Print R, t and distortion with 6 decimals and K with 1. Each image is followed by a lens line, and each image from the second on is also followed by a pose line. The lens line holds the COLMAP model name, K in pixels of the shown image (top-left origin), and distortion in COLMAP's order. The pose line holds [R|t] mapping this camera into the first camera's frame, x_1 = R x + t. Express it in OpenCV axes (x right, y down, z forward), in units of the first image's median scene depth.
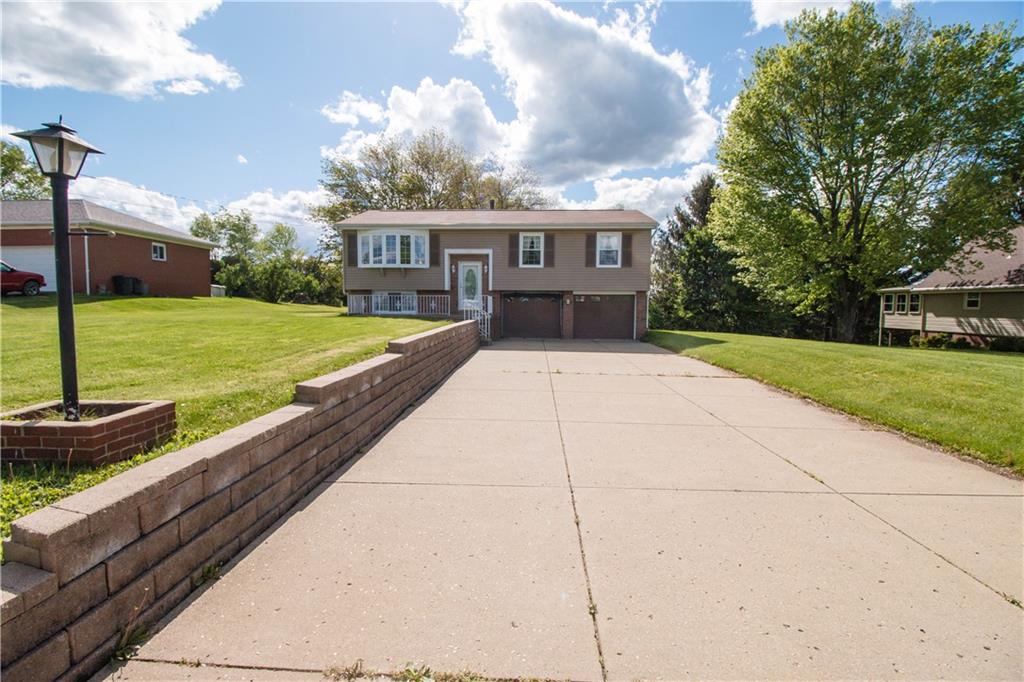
lens RADIAL K [[476.0, 0, 512.0], [0, 476.0, 341.0], [0, 0, 1]] dist [0.011793, -0.022964]
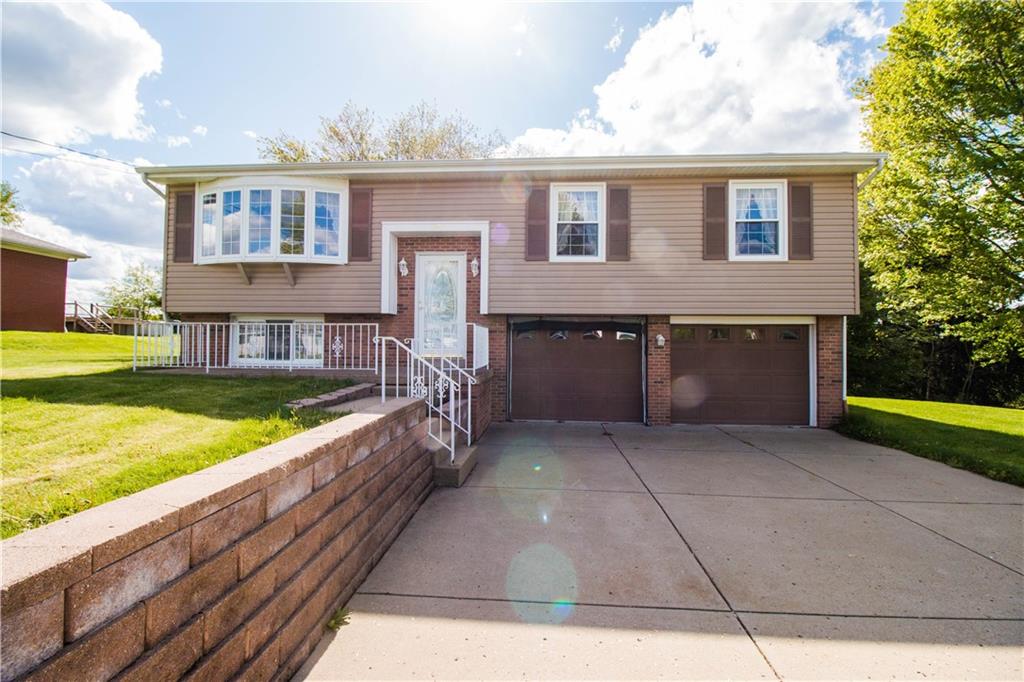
lens RADIAL K [[476.0, 0, 512.0], [0, 476.0, 341.0], [0, 0, 1]] dist [0.011793, -0.022964]
pose [[0.999557, 0.002892, -0.029630, -0.005517], [-0.005361, 0.996485, -0.083602, -0.040568], [0.029284, 0.083724, 0.996059, 0.513342]]
